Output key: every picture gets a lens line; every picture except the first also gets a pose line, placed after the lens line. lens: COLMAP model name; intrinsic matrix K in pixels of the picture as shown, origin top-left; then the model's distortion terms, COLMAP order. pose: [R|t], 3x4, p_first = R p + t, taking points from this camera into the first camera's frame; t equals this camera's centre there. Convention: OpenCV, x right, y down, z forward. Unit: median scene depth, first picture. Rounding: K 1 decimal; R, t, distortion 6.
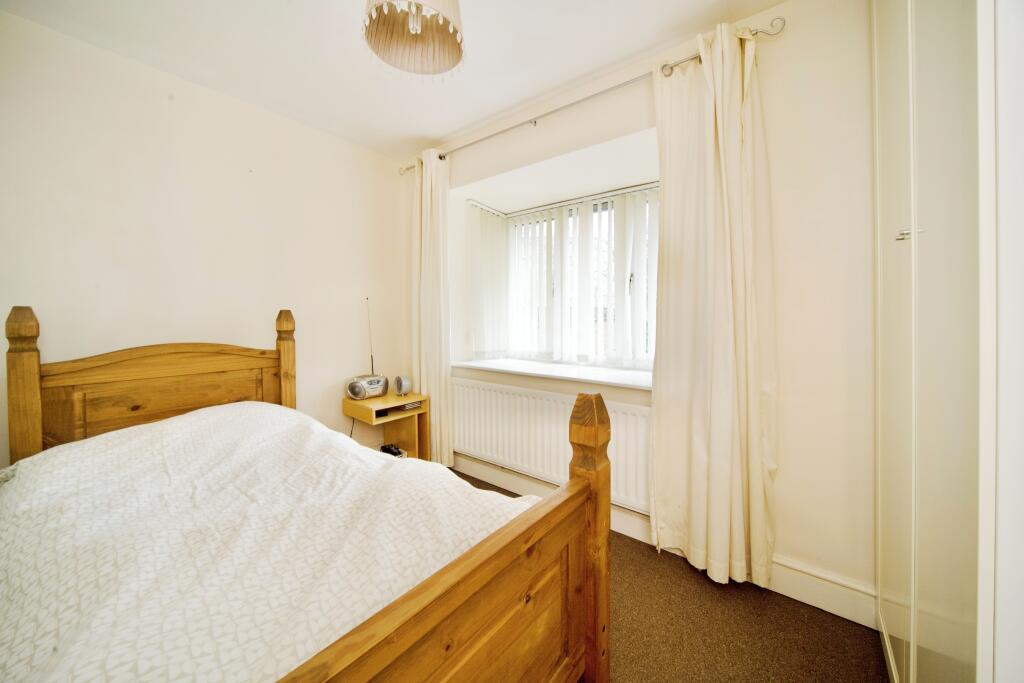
lens RADIAL K [[374.1, 0, 512.6], [0, 374.1, 333.4], [0, 0, 1]] dist [-0.012843, -0.000010]
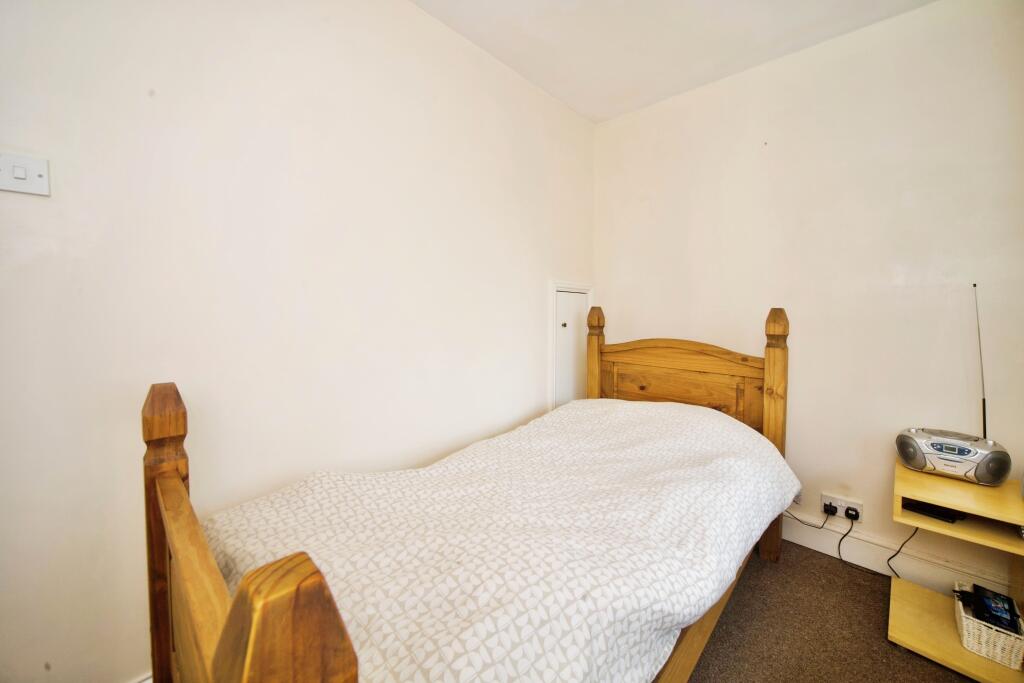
lens RADIAL K [[374.1, 0, 512.6], [0, 374.1, 333.4], [0, 0, 1]] dist [-0.012843, -0.000010]
pose [[-0.080992, 0.056283, -0.995124, 0.231737], [-0.063597, 0.996078, 0.061513, -0.027338], [0.994684, 0.068269, -0.077095, 0.590844]]
